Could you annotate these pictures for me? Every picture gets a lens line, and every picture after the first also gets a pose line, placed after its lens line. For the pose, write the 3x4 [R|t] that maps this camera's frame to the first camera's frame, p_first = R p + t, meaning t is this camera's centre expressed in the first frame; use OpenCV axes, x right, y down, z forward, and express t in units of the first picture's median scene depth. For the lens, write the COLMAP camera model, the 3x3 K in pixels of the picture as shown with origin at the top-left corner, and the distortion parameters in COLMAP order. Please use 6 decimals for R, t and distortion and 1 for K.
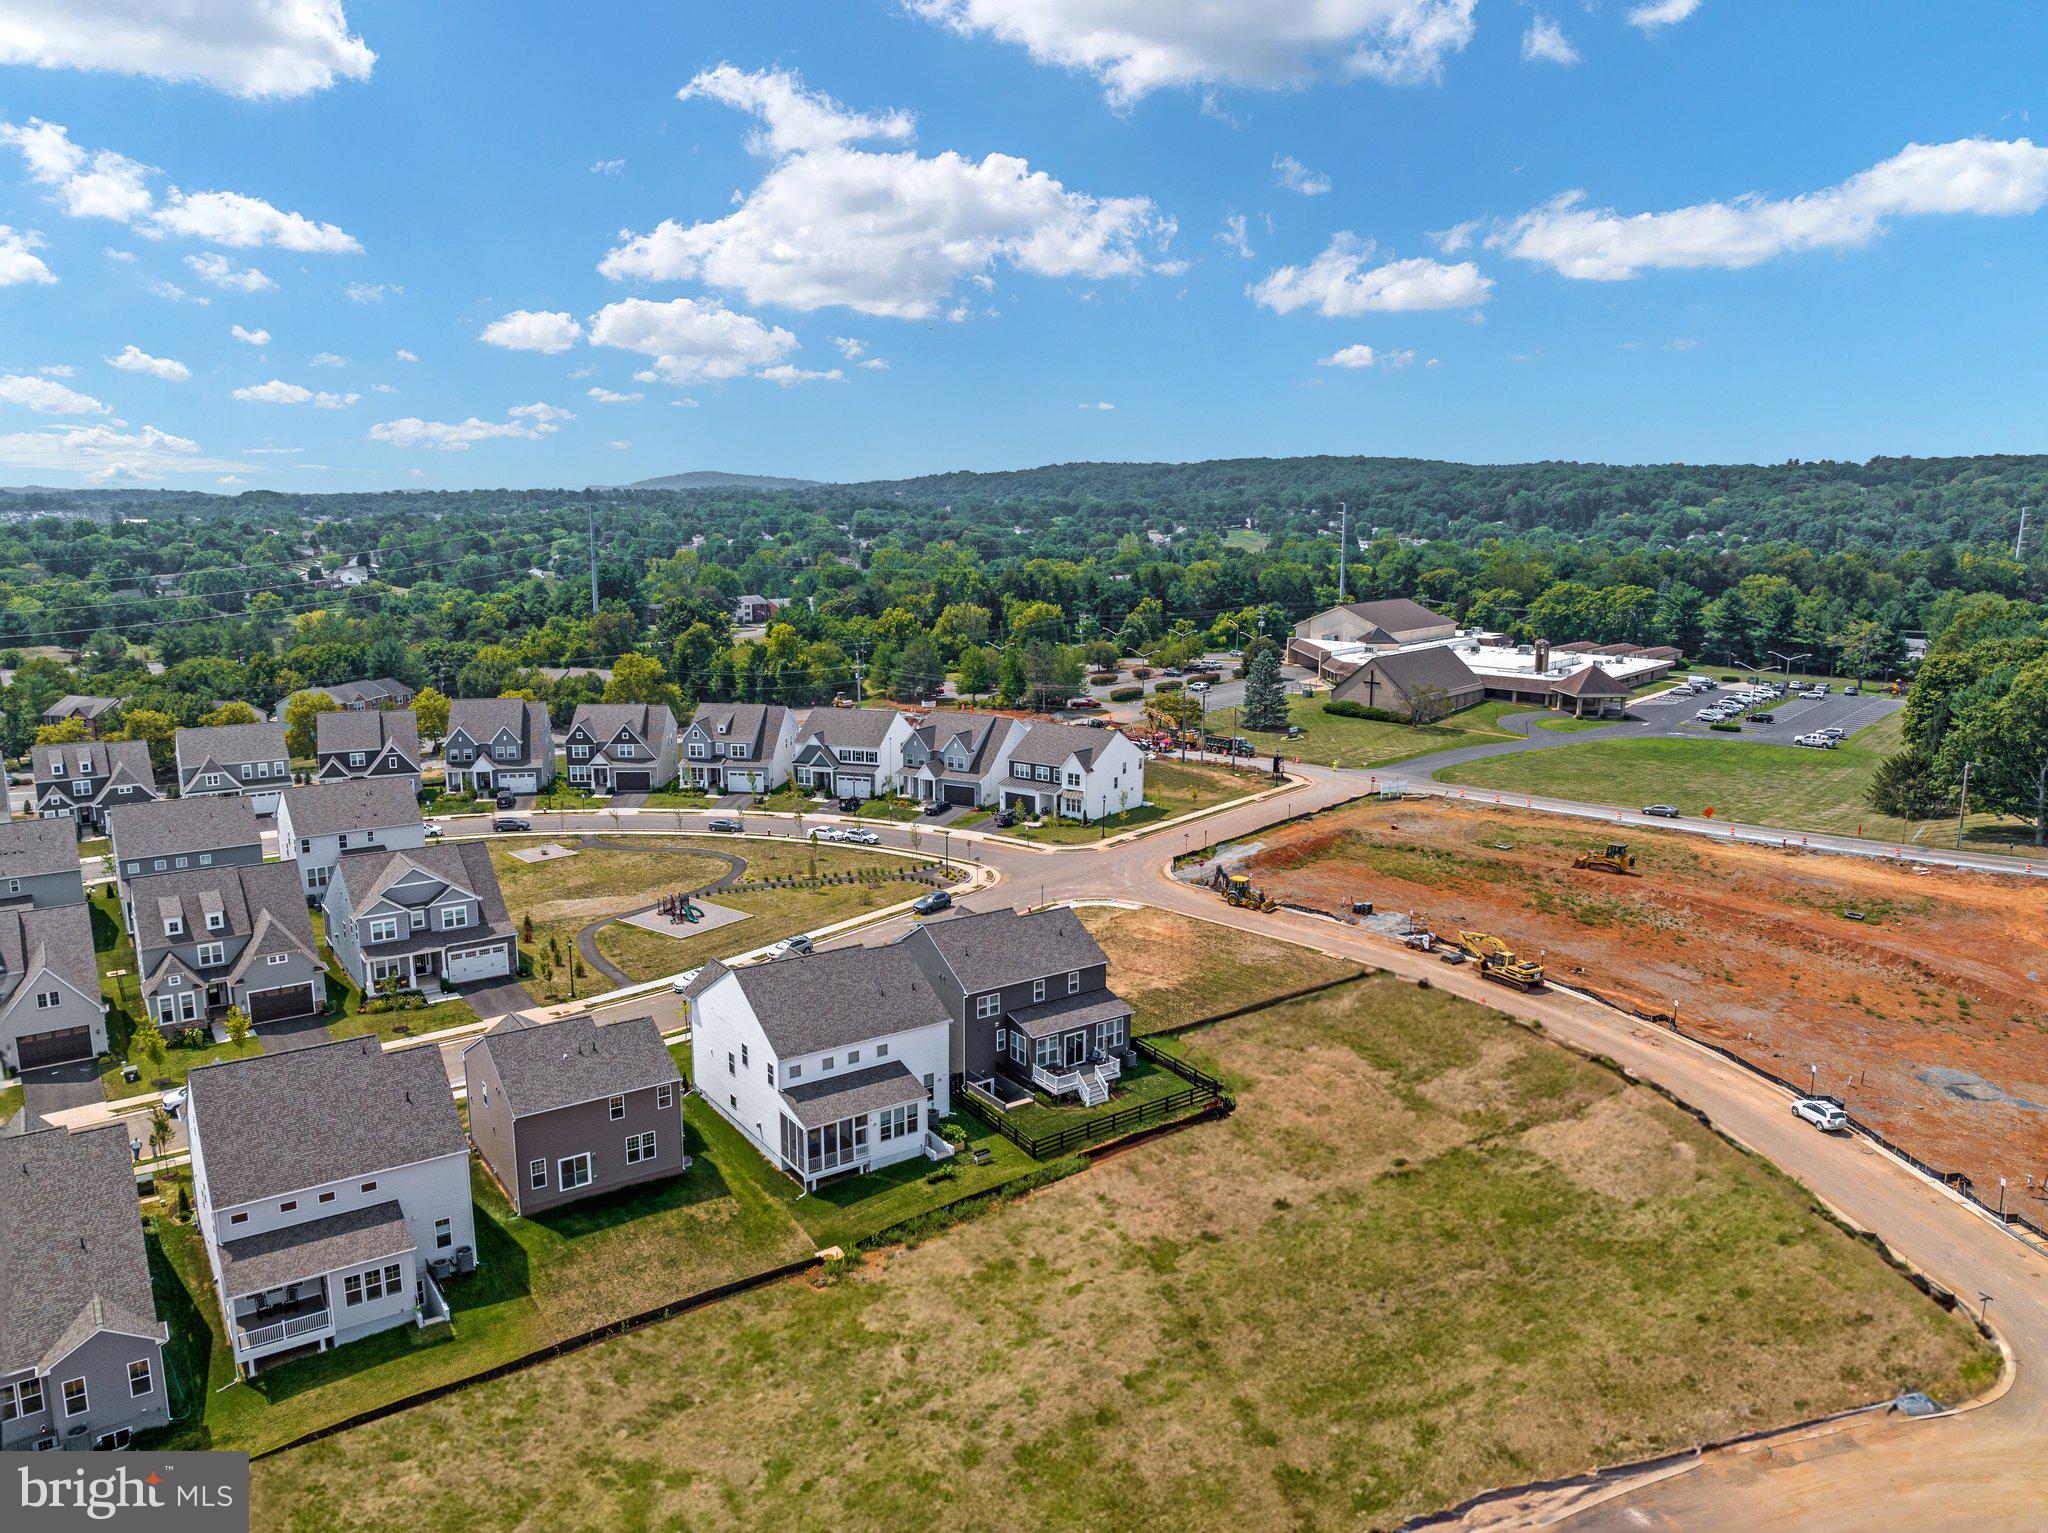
lens RADIAL K [[1428.8, 0, 1002.9], [0, 1428.8, 767.2], [0, 0, 1]] dist [-0.037519, -0.002537]
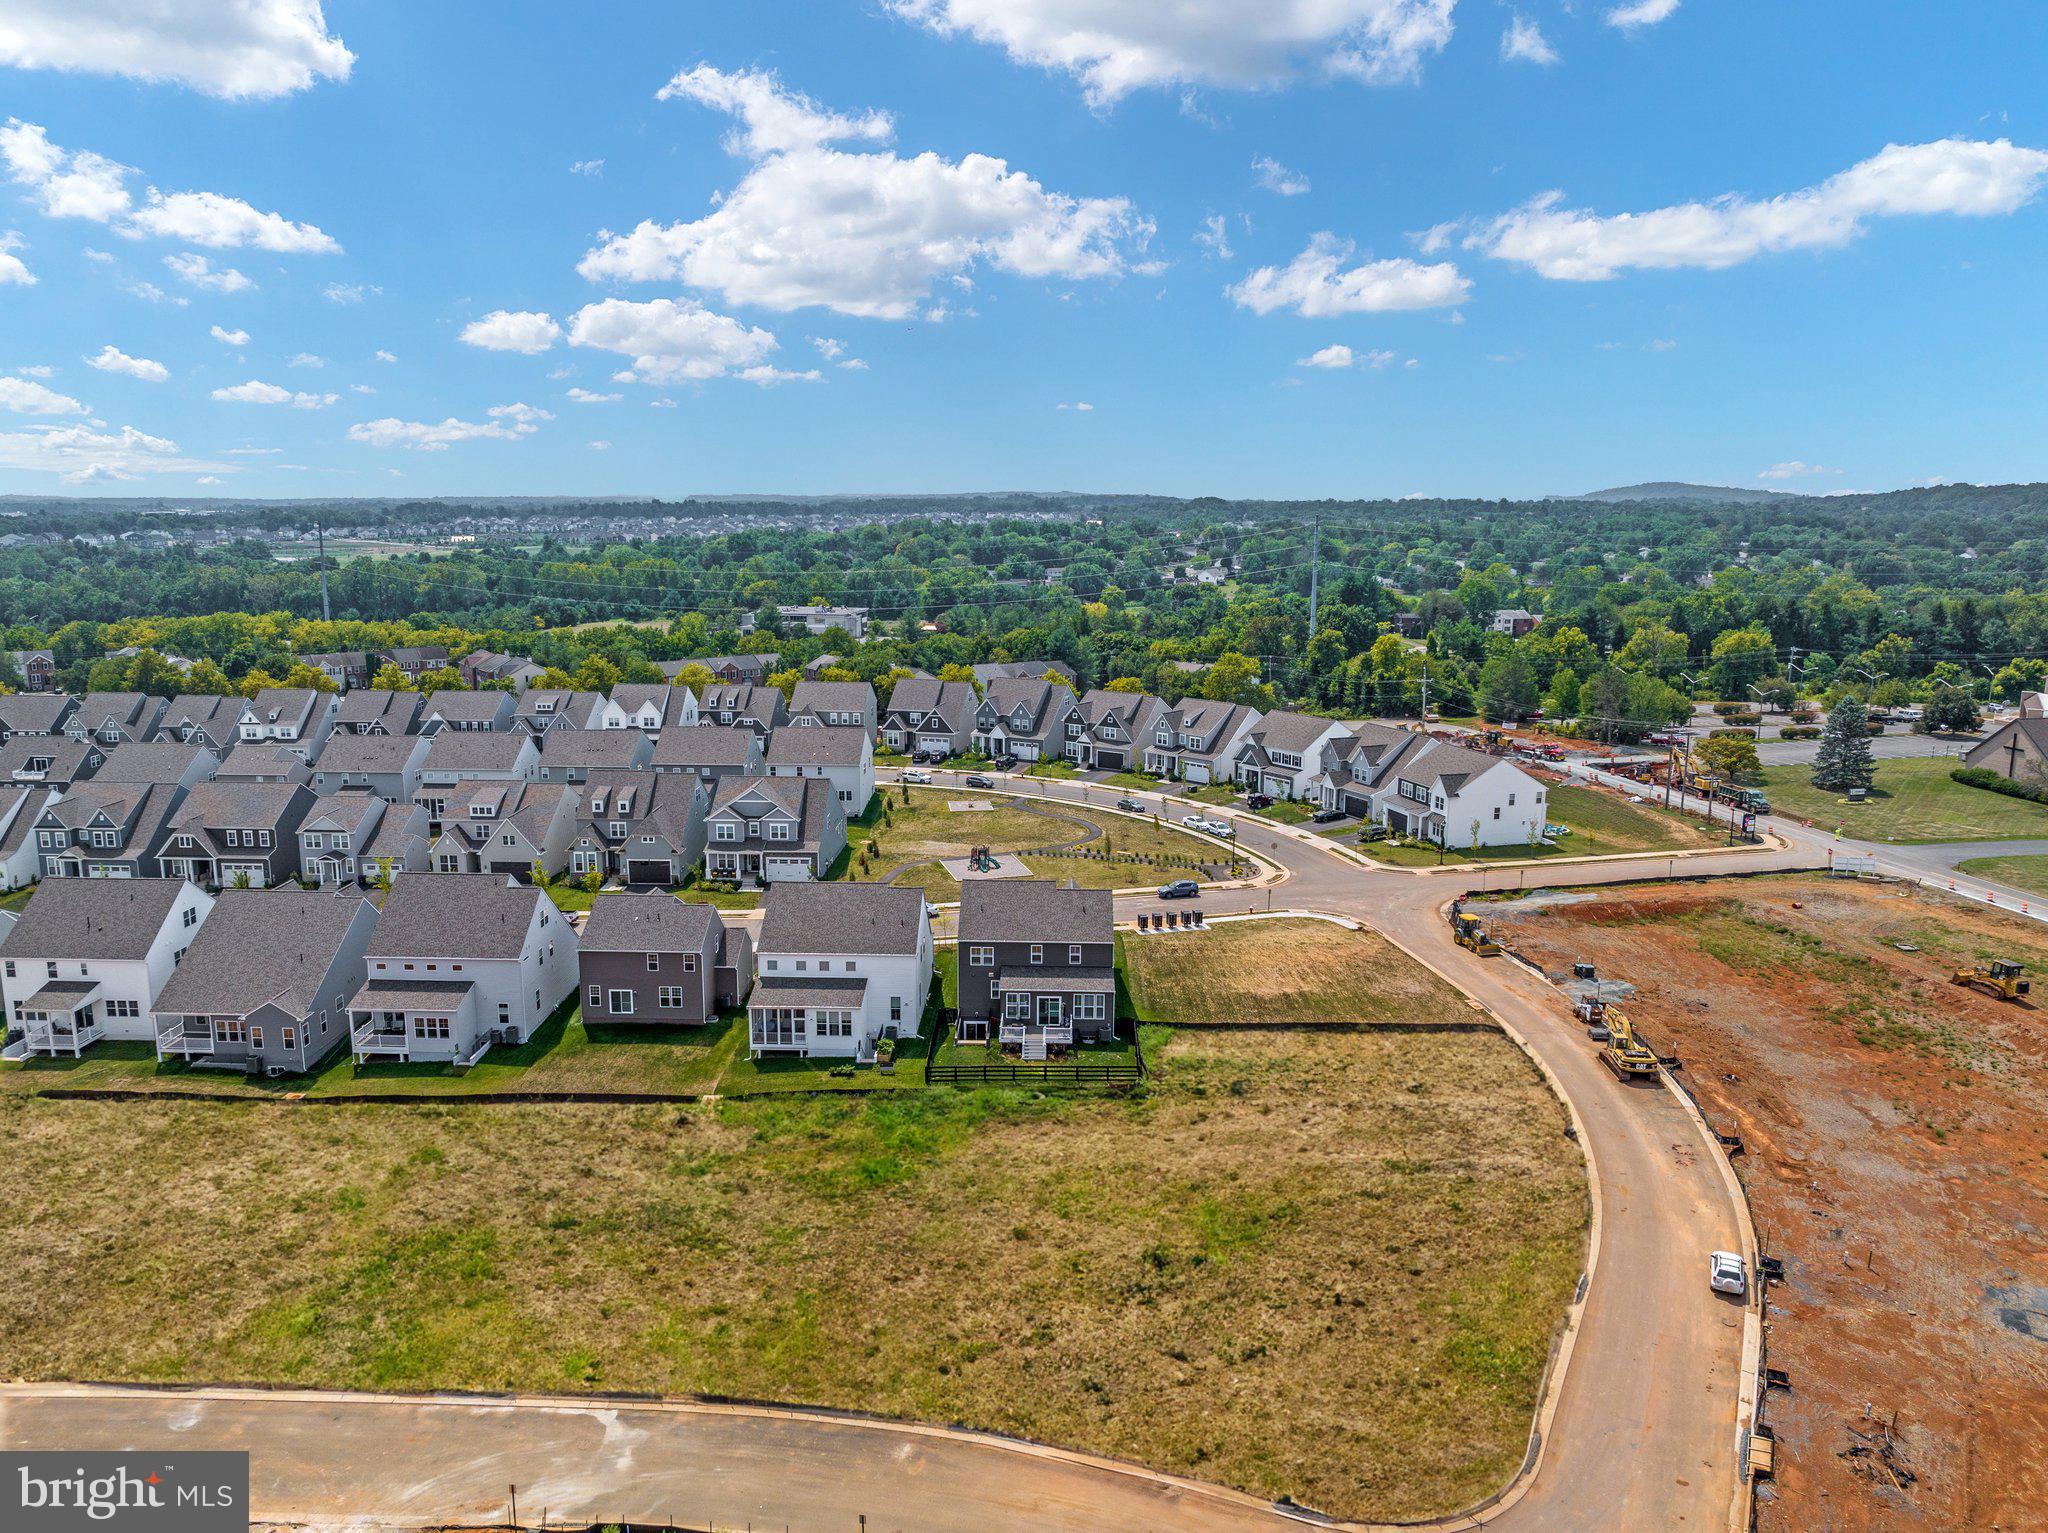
lens RADIAL K [[1433.6, 0, 1032.5], [0, 1433.6, 767.8], [0, 0, 1]] dist [-0.036327, 0.002540]
pose [[0.811508, 0.111176, -0.573668, 0.400504], [-0.115201, 0.992905, 0.029461, -0.012575], [0.572873, 0.042180, 0.818558, 0.047436]]
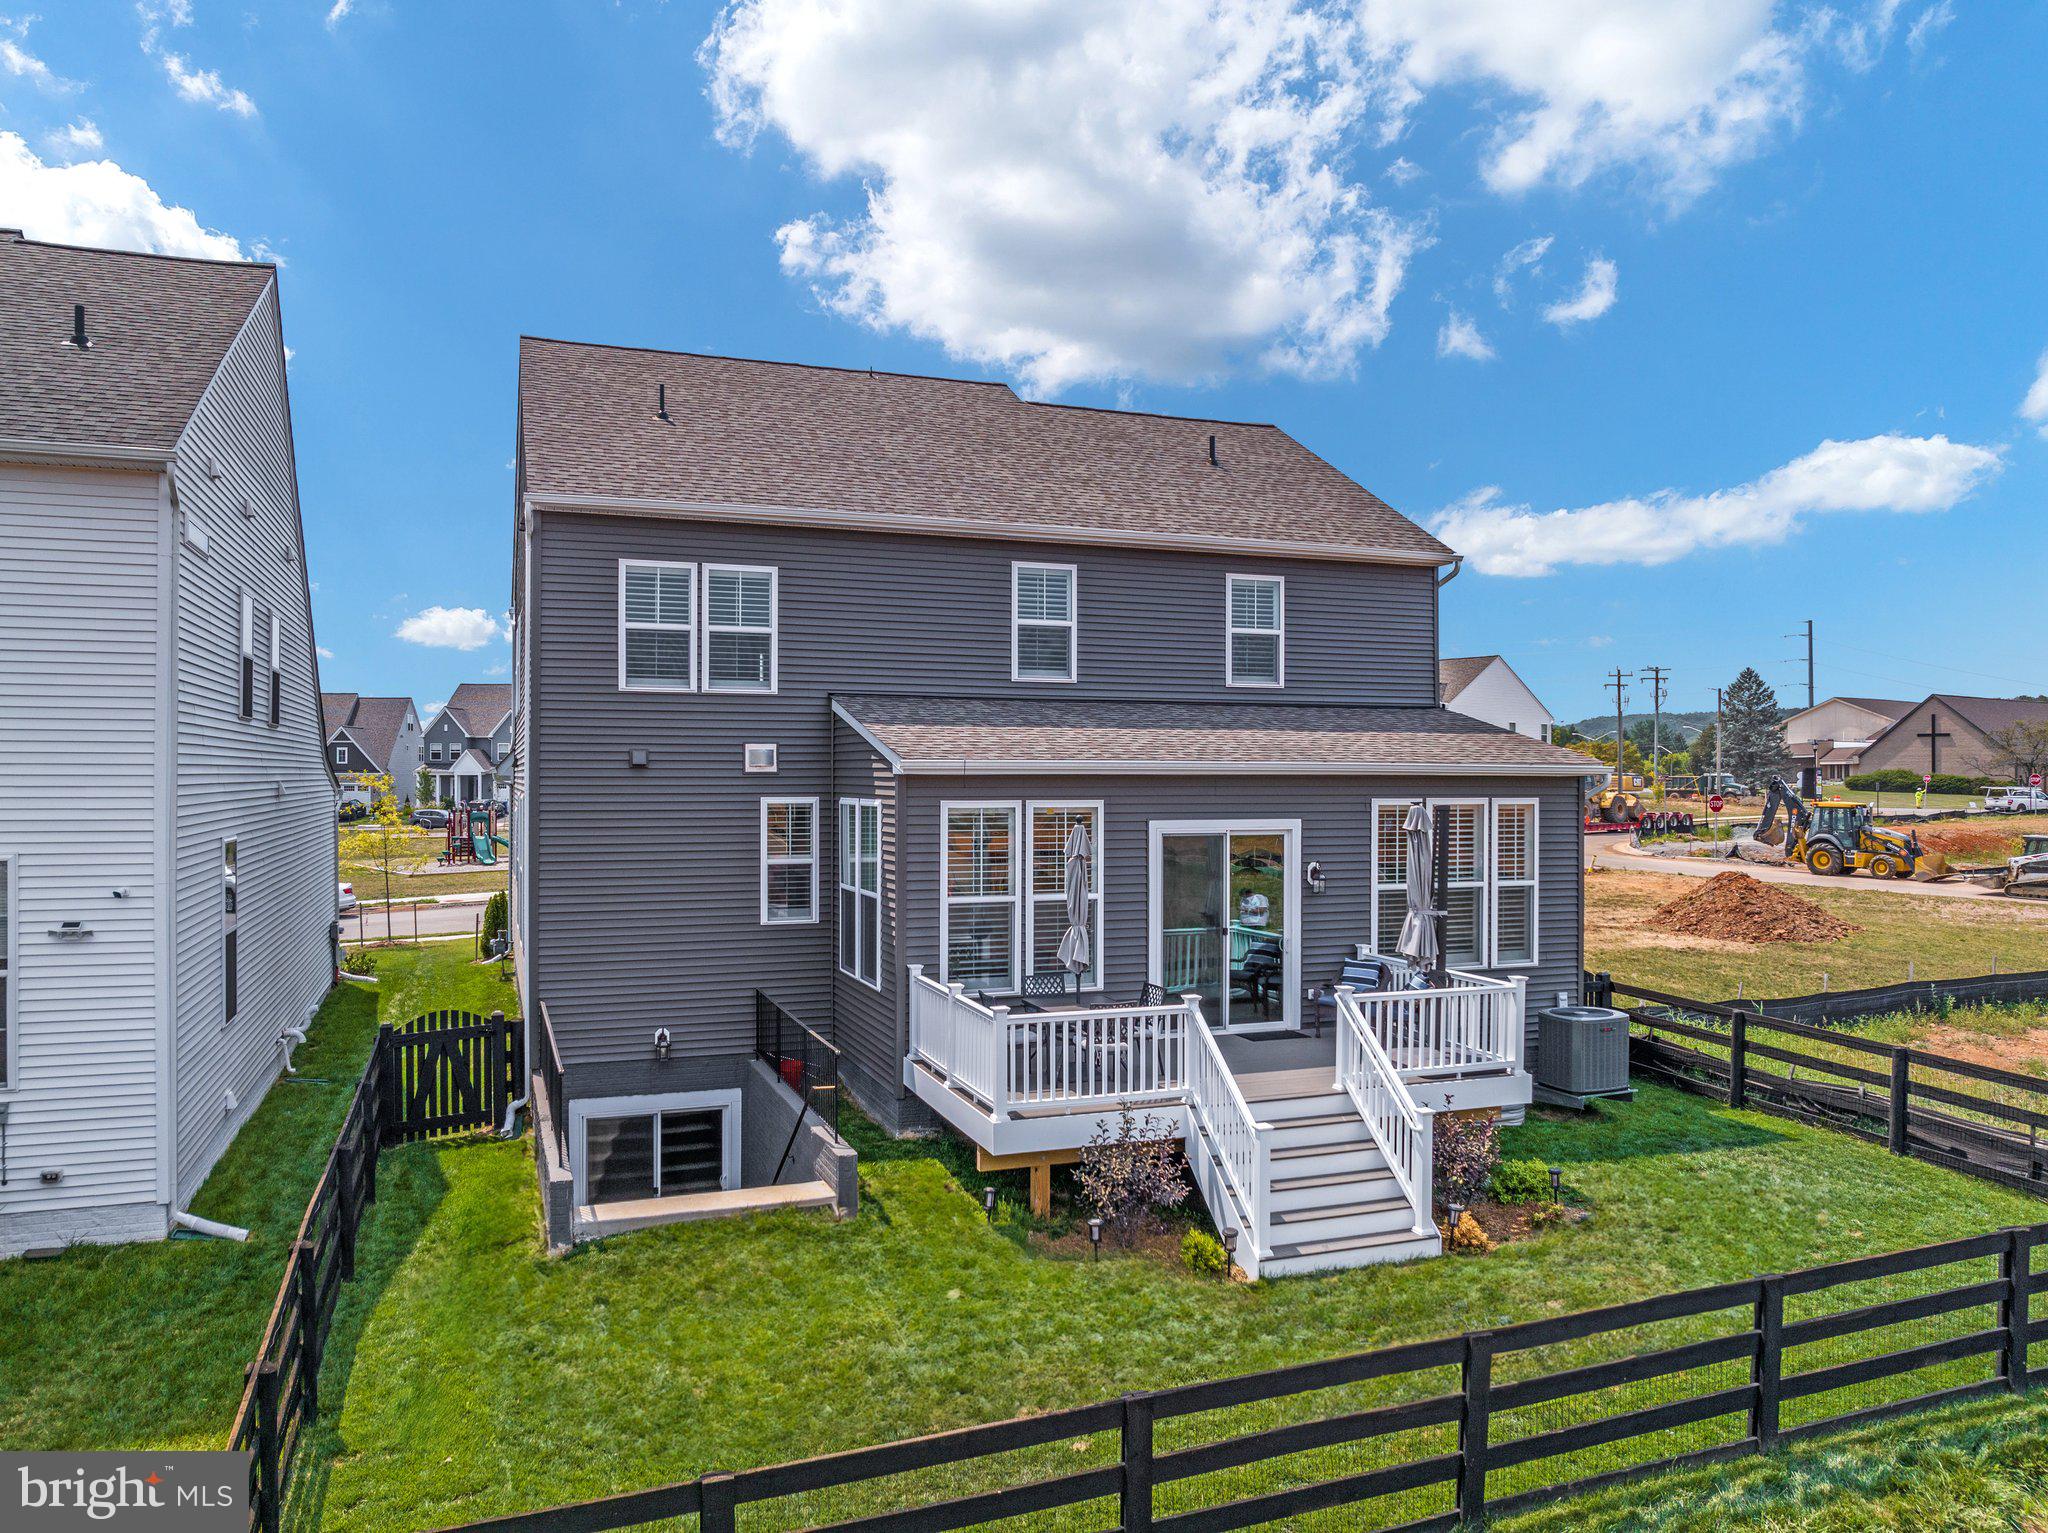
lens RADIAL K [[1433.6, 0, 1032.5], [0, 1433.6, 767.8], [0, 0, 1]] dist [-0.036327, 0.002540]
pose [[0.971967, -0.000964, -0.235114, 0.041077], [-0.044776, 0.980931, -0.189128, 0.129056], [0.230813, 0.194354, 0.953390, 0.513459]]
